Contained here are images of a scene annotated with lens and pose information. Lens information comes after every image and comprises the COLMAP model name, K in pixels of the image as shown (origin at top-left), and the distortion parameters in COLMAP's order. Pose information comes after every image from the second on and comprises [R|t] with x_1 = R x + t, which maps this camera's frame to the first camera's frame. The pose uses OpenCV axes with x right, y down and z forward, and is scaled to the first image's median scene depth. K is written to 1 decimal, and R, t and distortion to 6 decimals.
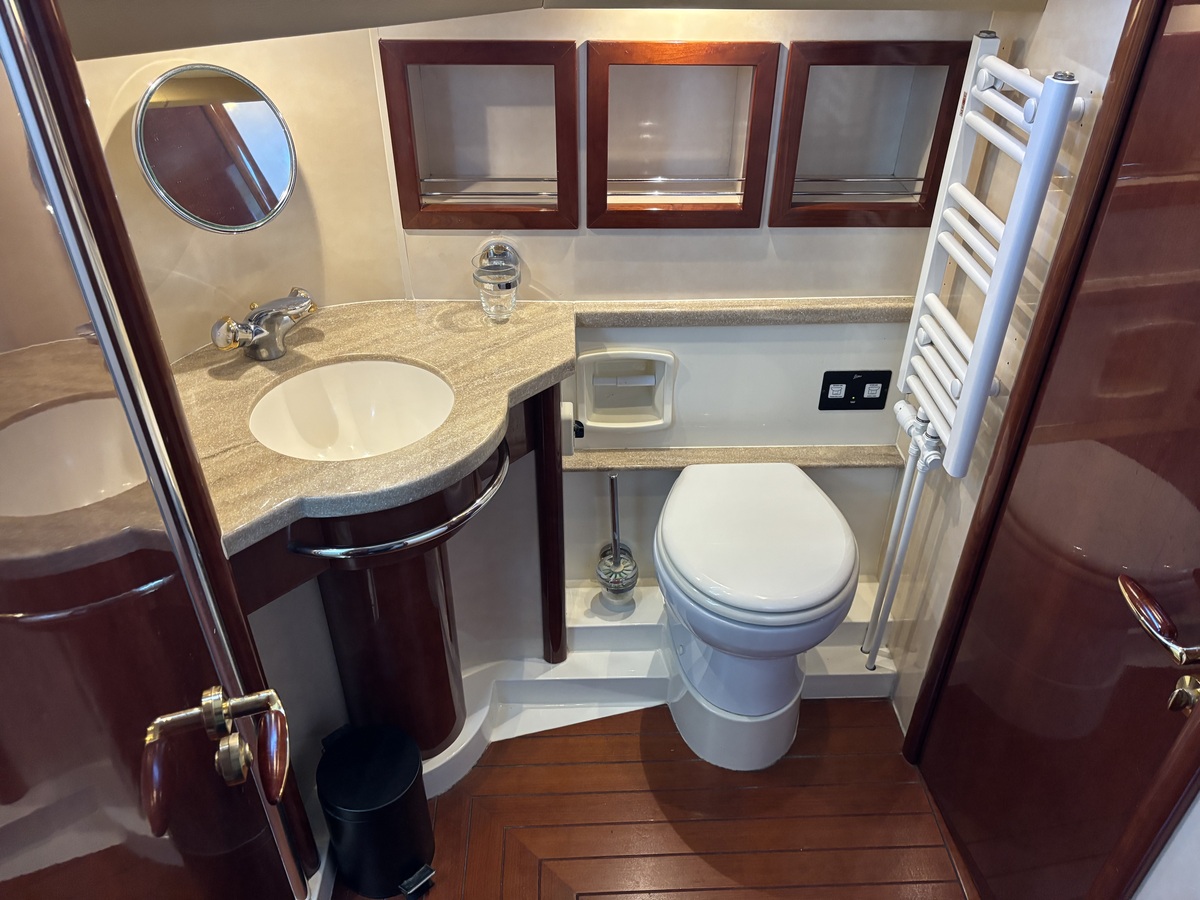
lens RADIAL K [[905.0, 0, 607.7], [0, 905.0, 452.0], [0, 0, 1]] dist [0.037221, -0.045912]
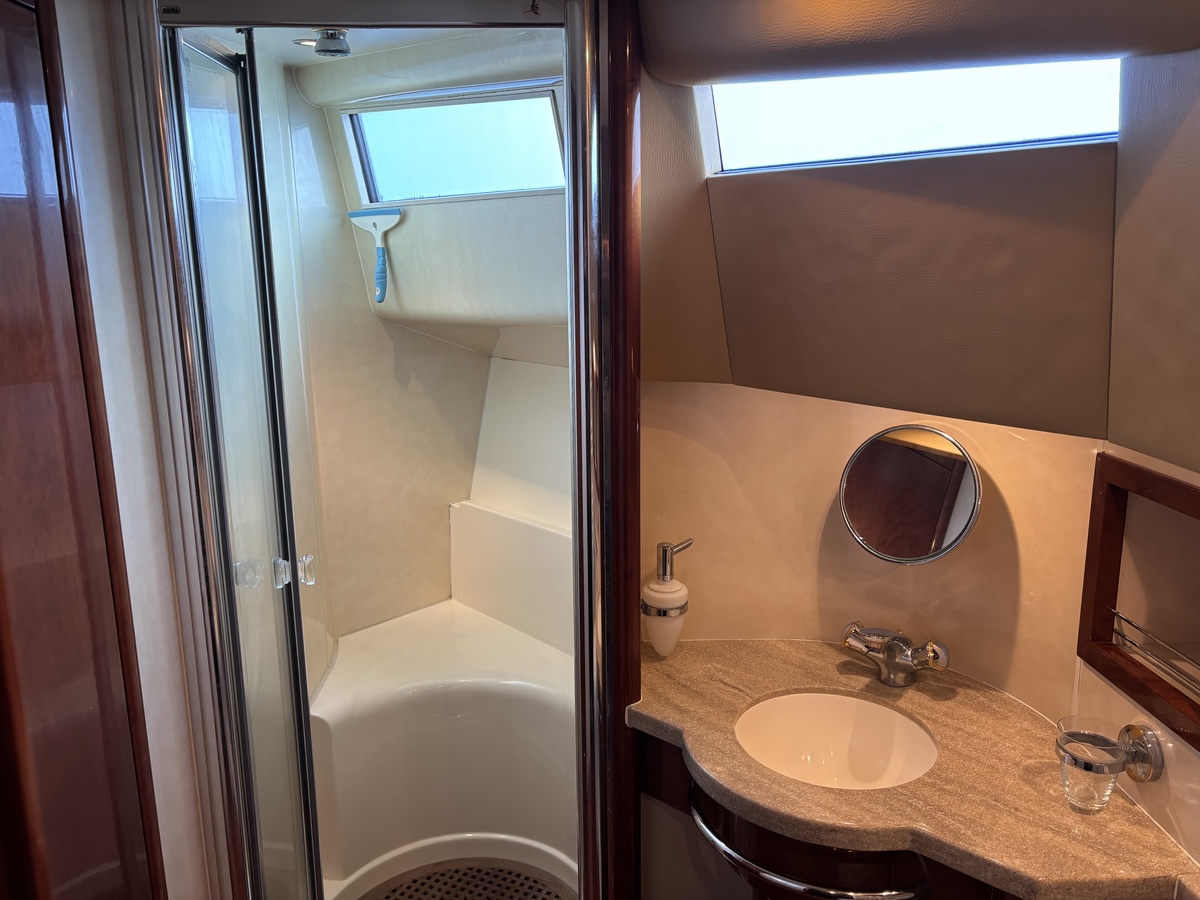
lens RADIAL K [[905.0, 0, 607.7], [0, 905.0, 452.0], [0, 0, 1]] dist [0.037221, -0.045912]
pose [[-0.007969, 0.194308, -0.980908, 0.599858], [-0.566363, 0.807558, 0.164570, -0.303403], [0.824118, 0.556861, 0.103614, 0.469754]]
